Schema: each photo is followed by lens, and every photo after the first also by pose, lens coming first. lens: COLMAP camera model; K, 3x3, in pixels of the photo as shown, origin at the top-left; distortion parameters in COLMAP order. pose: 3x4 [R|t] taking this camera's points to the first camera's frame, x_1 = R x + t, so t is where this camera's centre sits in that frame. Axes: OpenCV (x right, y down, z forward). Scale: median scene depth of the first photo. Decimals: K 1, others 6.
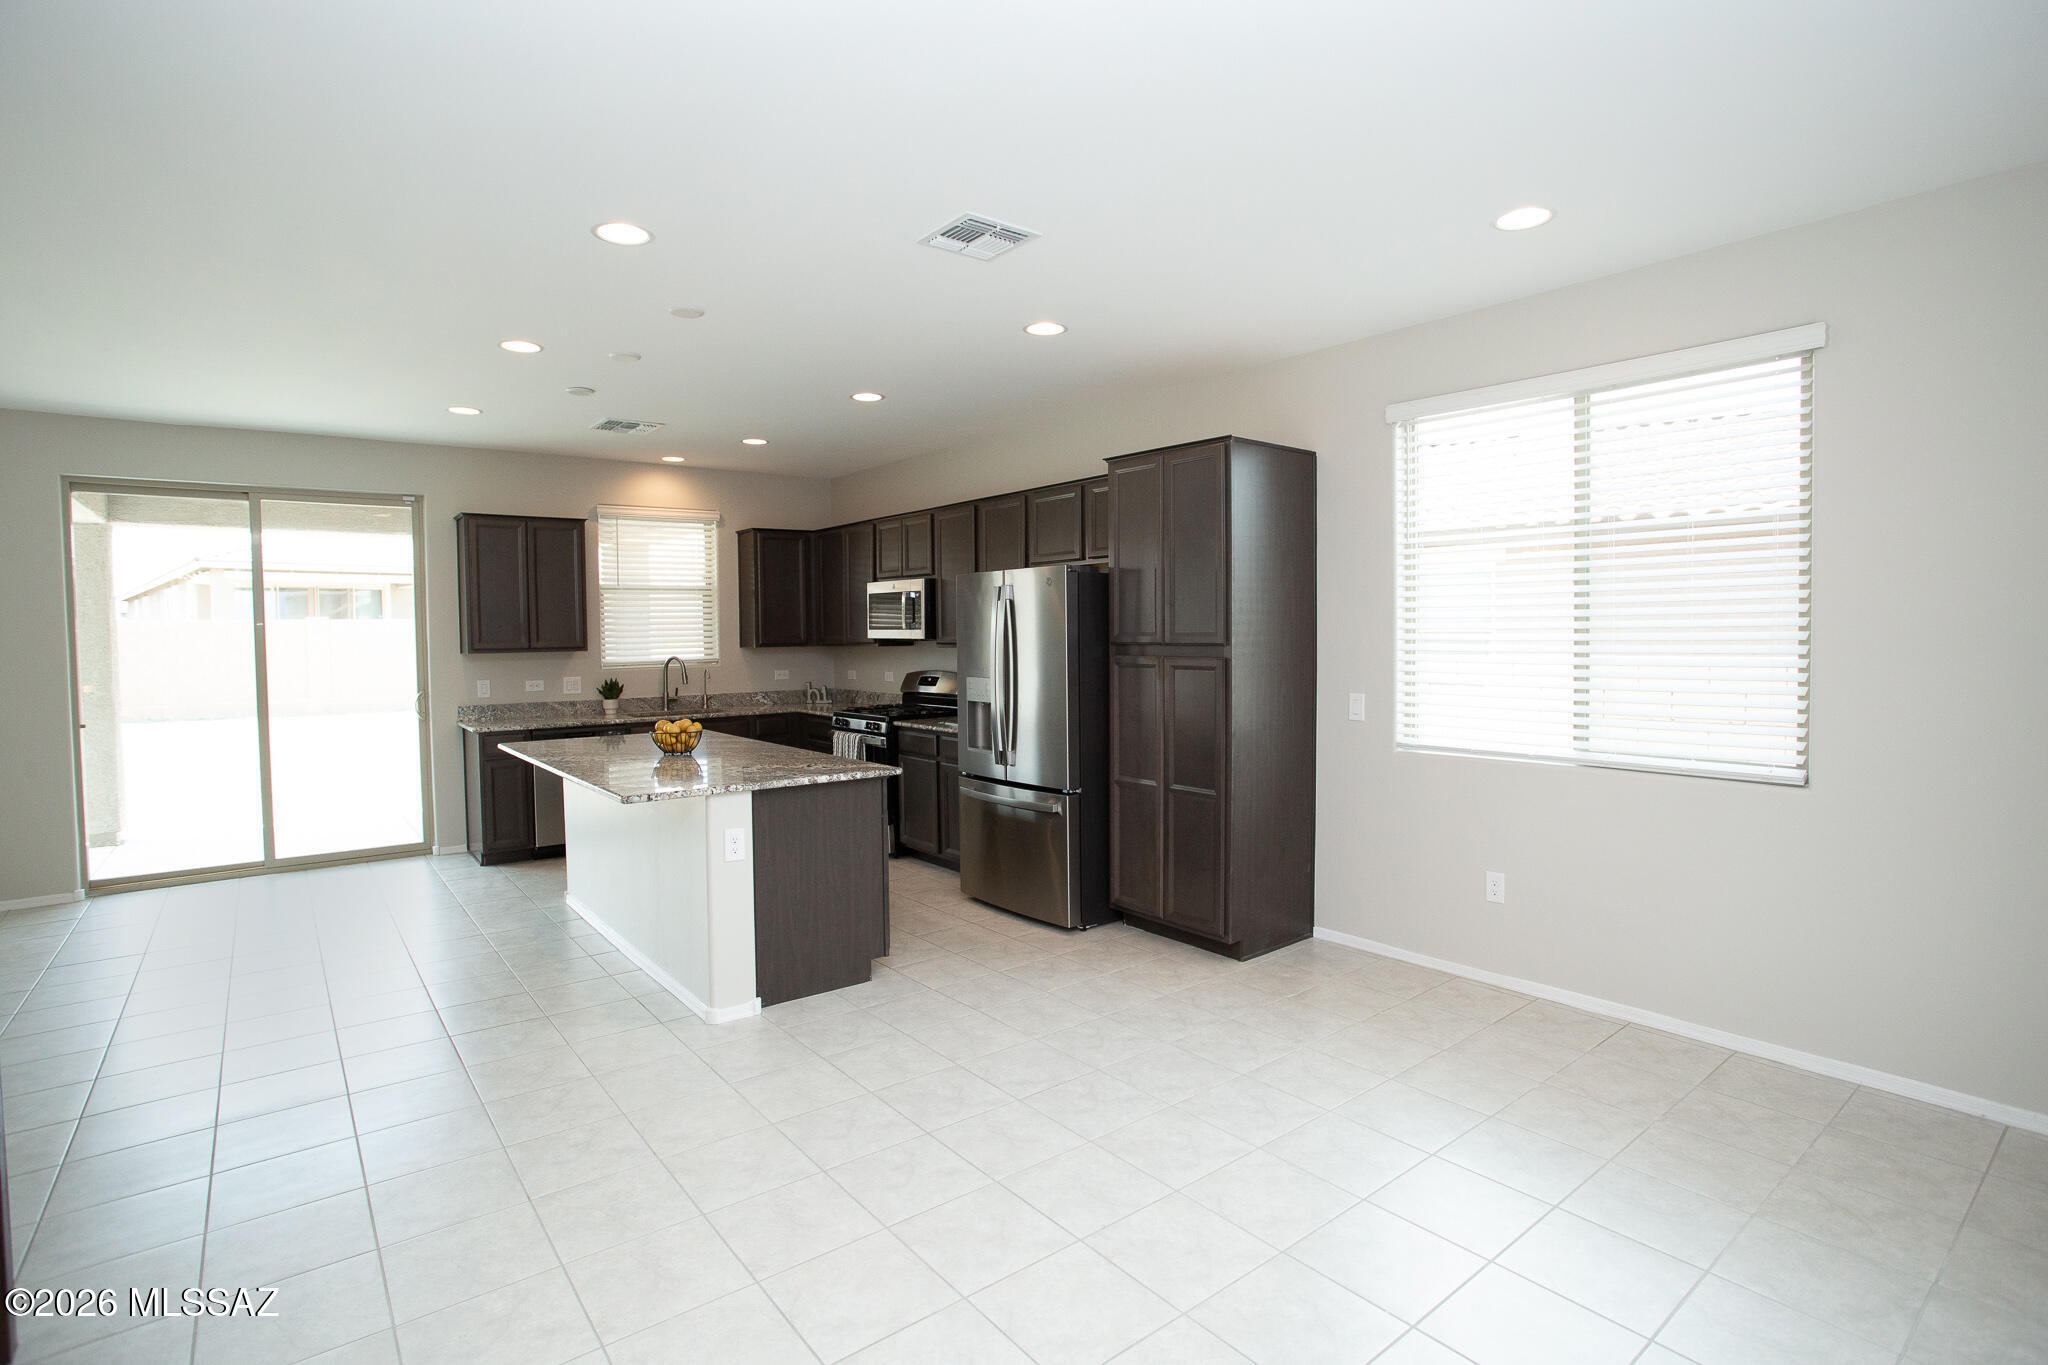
lens RADIAL K [[994.0, 0, 1030.3], [0, 994.0, 674.8], [0, 0, 1]] dist [-0.072351, 0.029297]
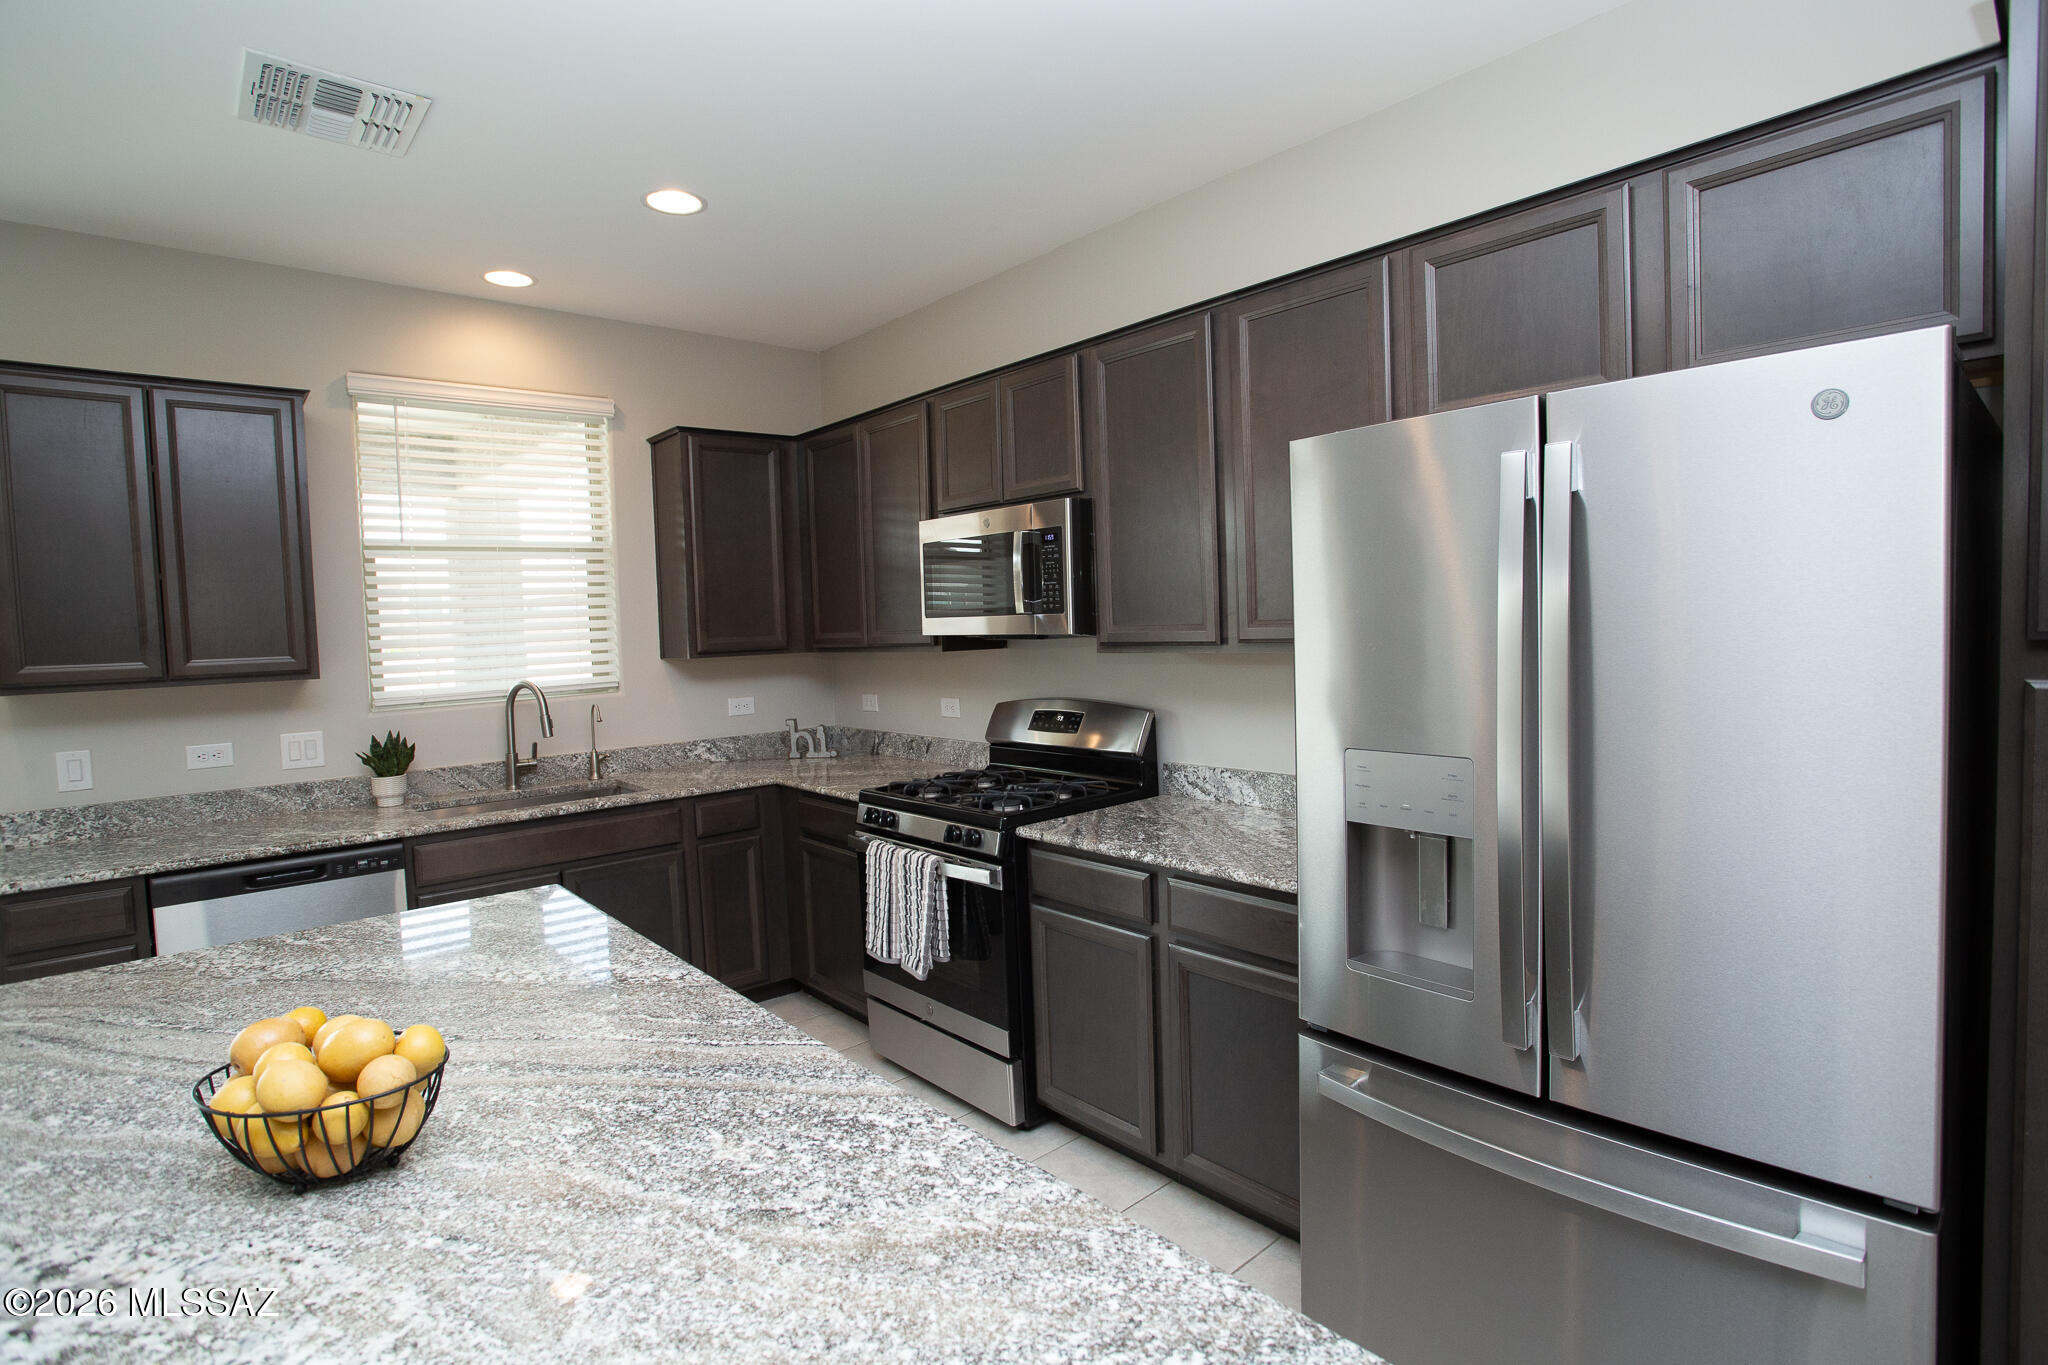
lens RADIAL K [[994.0, 0, 1030.3], [0, 994.0, 674.8], [0, 0, 1]] dist [-0.072351, 0.029297]
pose [[0.998313, -0.027050, 0.051376, -0.154465], [0.026614, 0.999604, 0.009144, -0.023283], [-0.051603, -0.007761, 0.998638, 0.578954]]
